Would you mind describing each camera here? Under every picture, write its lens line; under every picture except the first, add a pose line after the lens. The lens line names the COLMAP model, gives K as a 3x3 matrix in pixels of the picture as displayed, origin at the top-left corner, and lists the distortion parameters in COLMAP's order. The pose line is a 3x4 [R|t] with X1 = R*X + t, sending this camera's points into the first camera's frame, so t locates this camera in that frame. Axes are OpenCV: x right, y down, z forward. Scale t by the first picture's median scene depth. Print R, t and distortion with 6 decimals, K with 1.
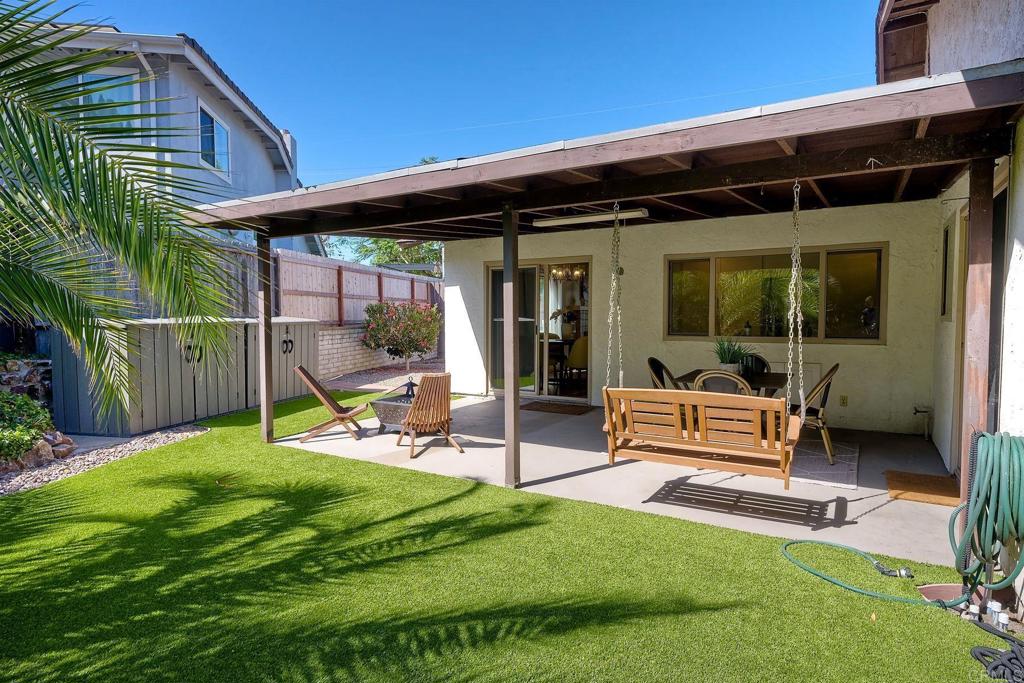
lens RADIAL K [[554.0, 0, 512.8], [0, 554.0, 338.6], [0, 0, 1]] dist [0.002407, 0.000551]
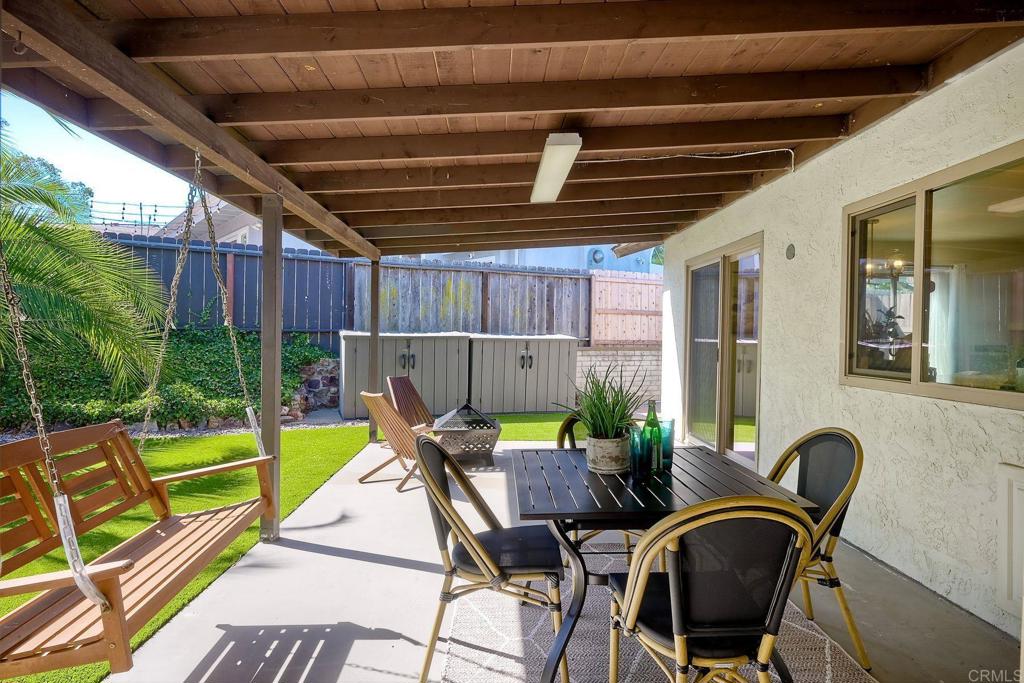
lens RADIAL K [[546.8, 0, 537.5], [0, 546.8, 338.6], [0, 0, 1]] dist [0.000575, 0.000119]
pose [[0.581091, 0.015718, -0.813687, 0.506241], [-0.054062, 0.998351, -0.019323, -0.013300], [0.812041, 0.055219, 0.580983, 0.508082]]
